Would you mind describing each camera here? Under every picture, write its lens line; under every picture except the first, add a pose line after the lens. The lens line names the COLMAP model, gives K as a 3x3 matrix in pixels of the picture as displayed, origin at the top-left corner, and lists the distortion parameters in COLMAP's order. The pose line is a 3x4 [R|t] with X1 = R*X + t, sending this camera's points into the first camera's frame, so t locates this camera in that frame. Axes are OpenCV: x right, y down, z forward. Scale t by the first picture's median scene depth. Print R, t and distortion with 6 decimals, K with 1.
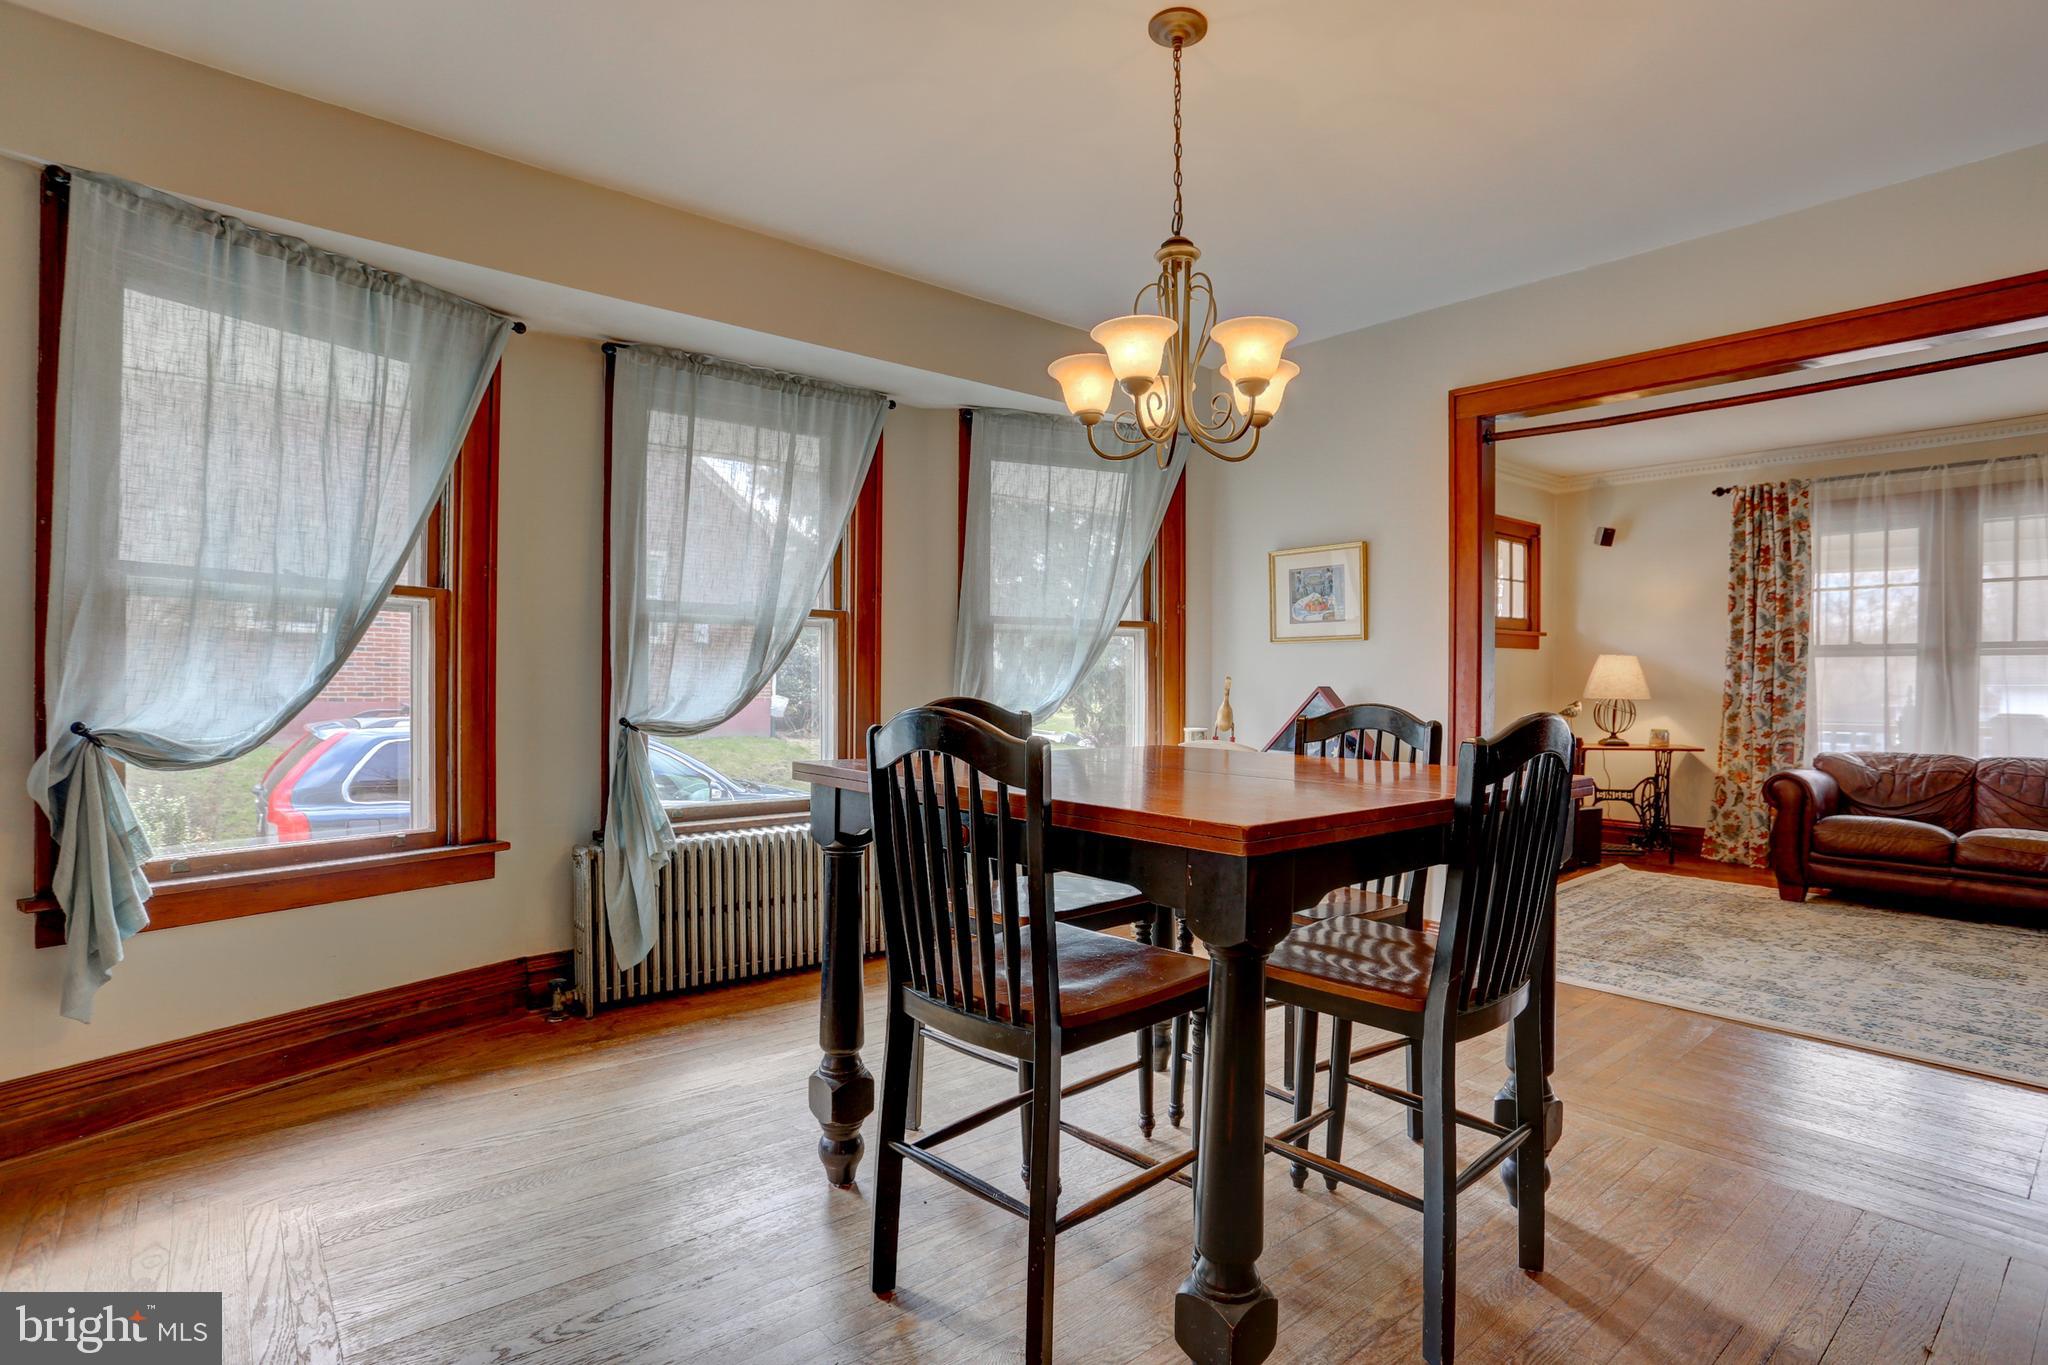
lens RADIAL K [[1012.4, 0, 1038.3], [0, 1012.4, 696.8], [0, 0, 1]] dist [-0.073927, 0.028554]
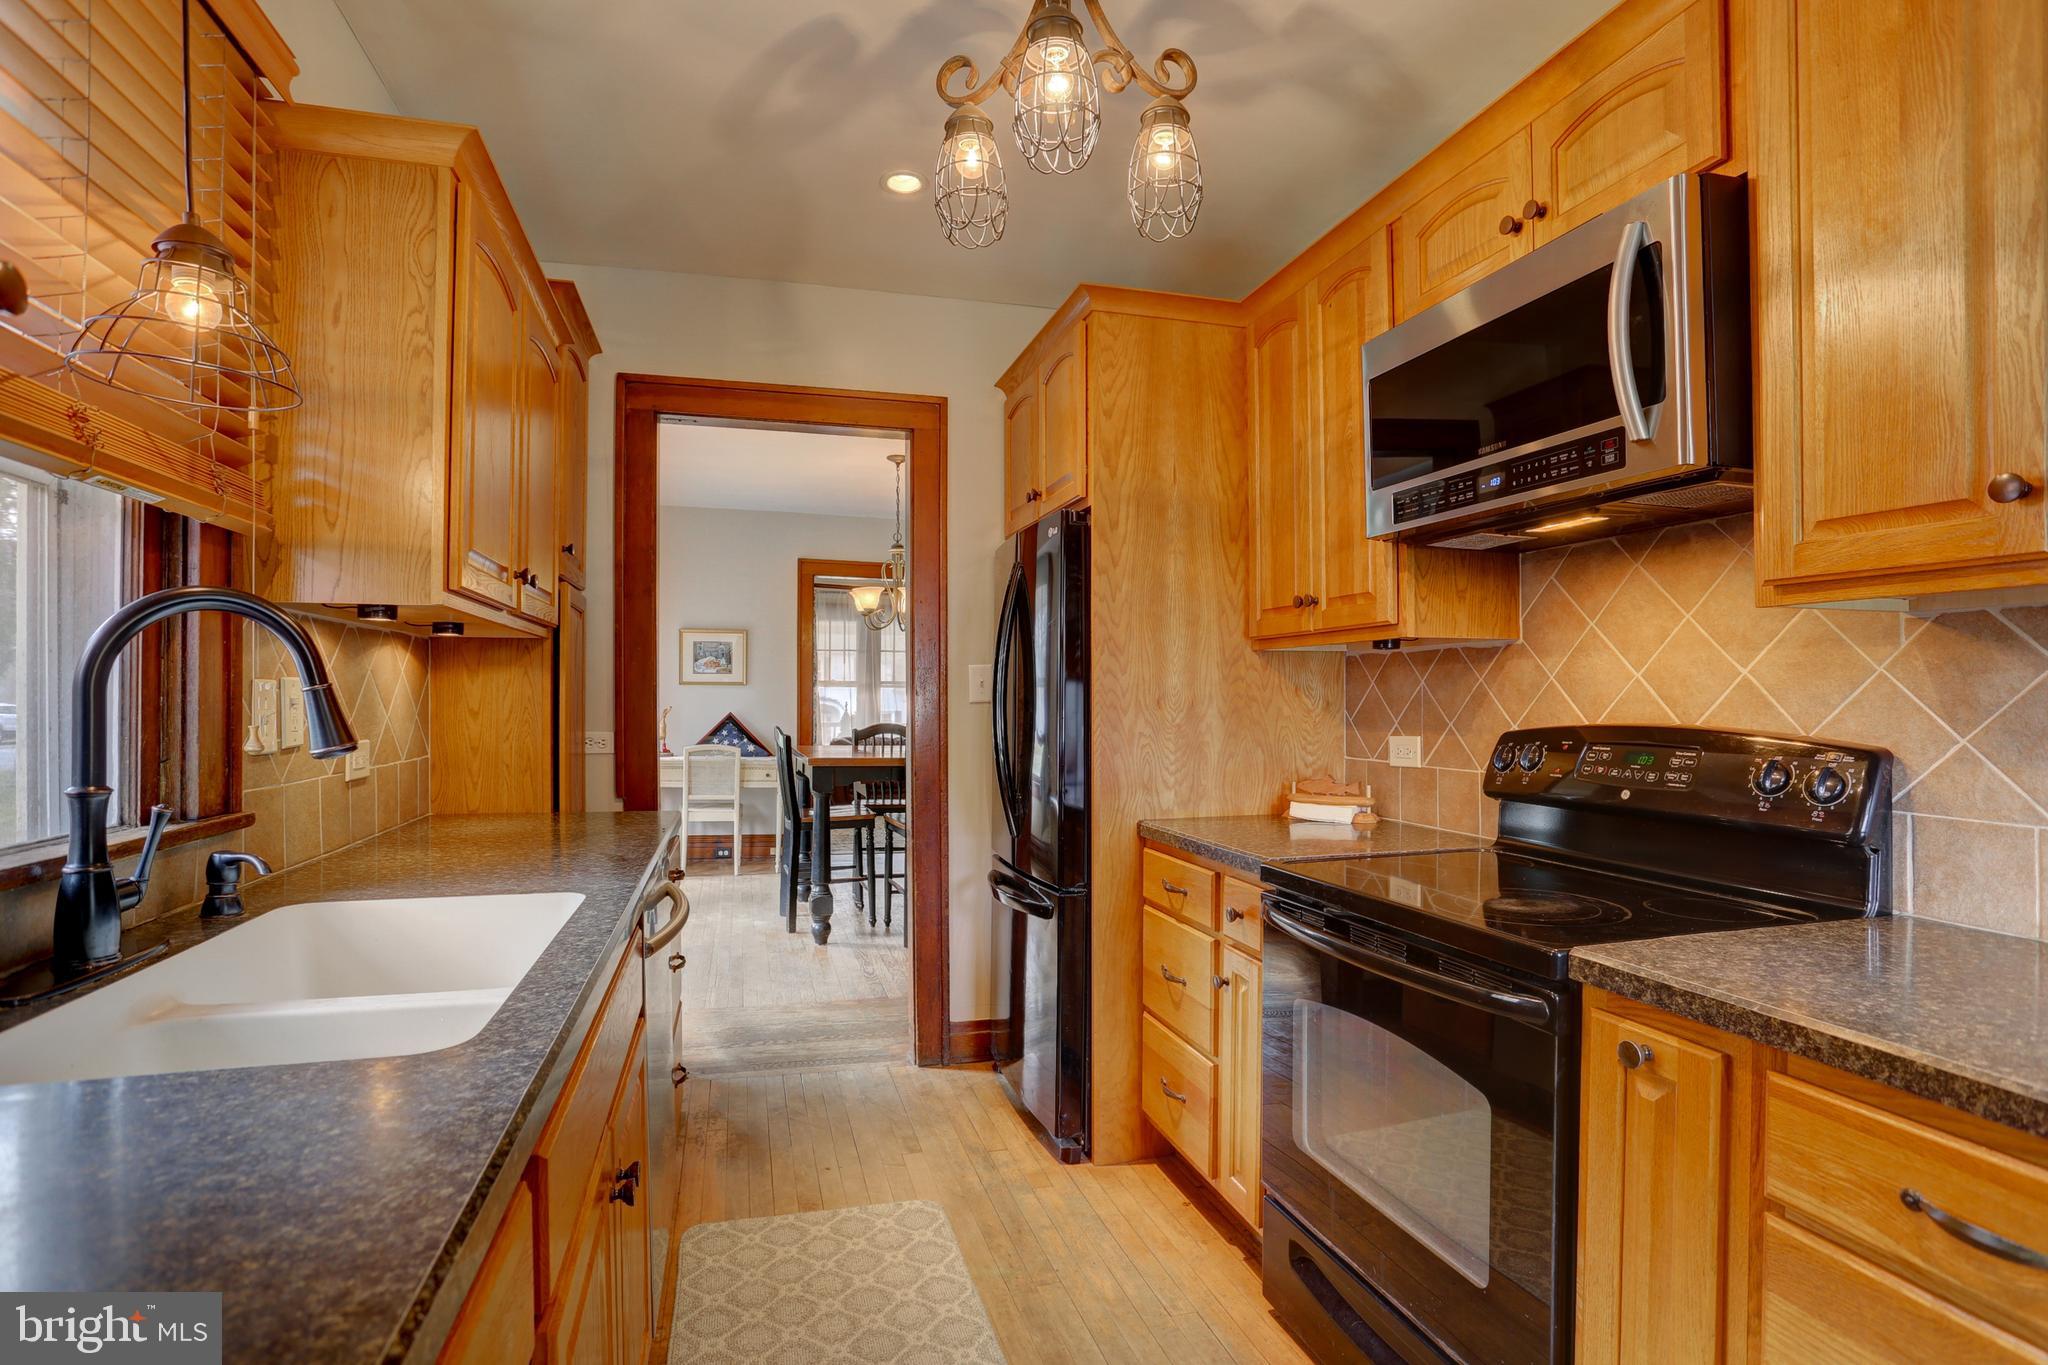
lens RADIAL K [[1005.2, 0, 1016.7], [0, 1005.2, 691.1], [0, 0, 1]] dist [-0.069384, 0.022619]
pose [[0.412610, -0.000317, 0.910908, -0.770578], [0.008578, 0.999957, -0.003538, -0.023706], [-0.910867, 0.009273, 0.412595, -0.126222]]
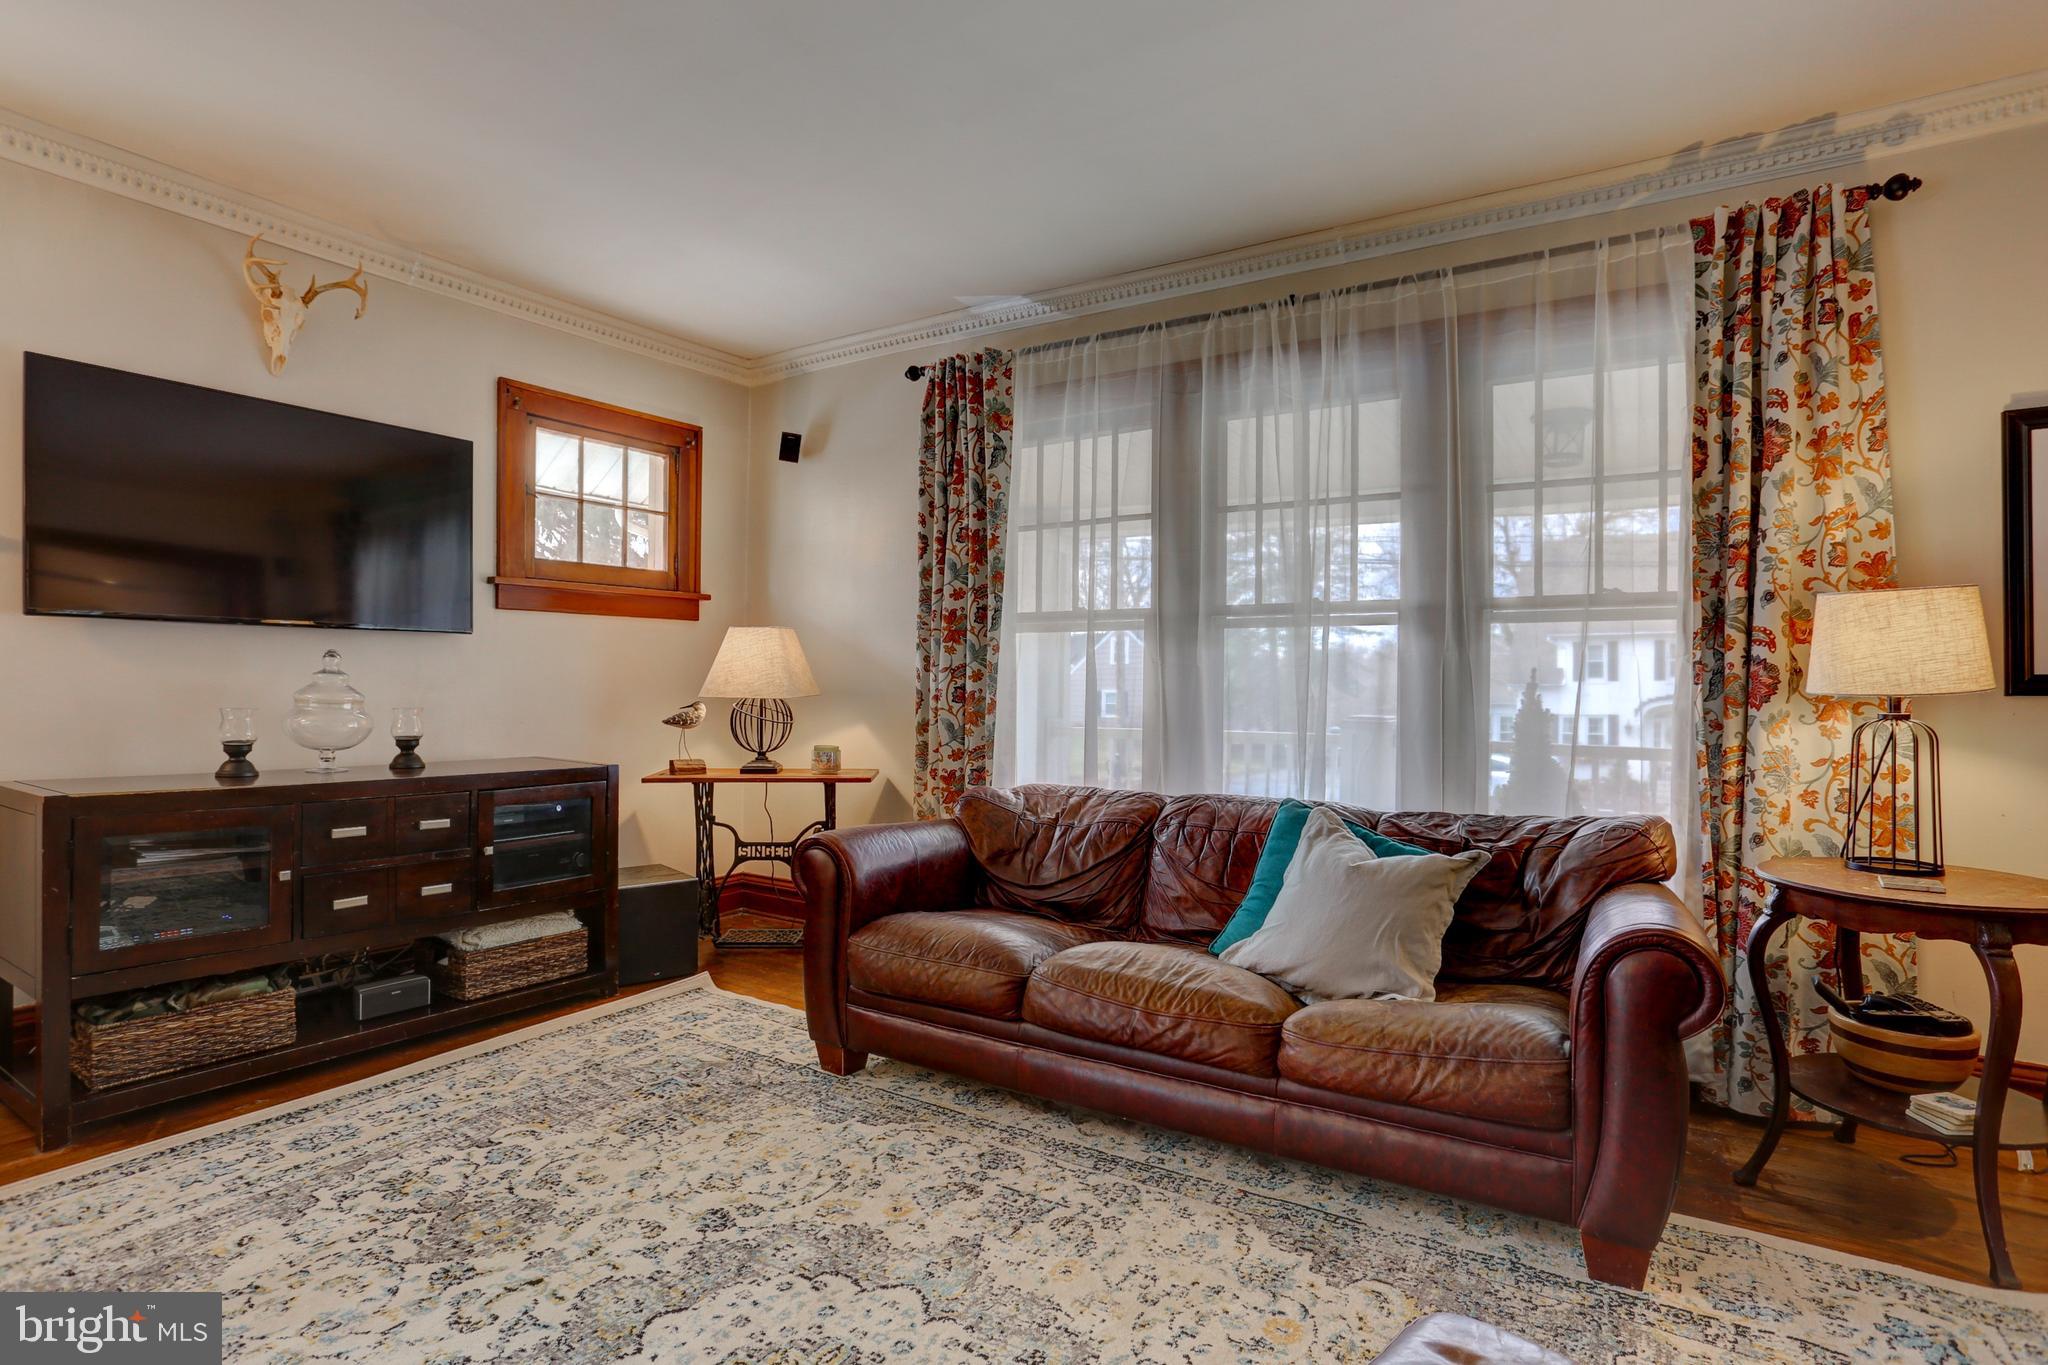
lens RADIAL K [[1012.4, 0, 1038.3], [0, 1012.4, 696.8], [0, 0, 1]] dist [-0.073927, 0.028554]
pose [[0.952743, -0.001573, 0.303775, 0.598746], [0.001919, 0.999998, -0.000842, 0.002492], [-0.303773, 0.001385, 0.952743, 0.368935]]
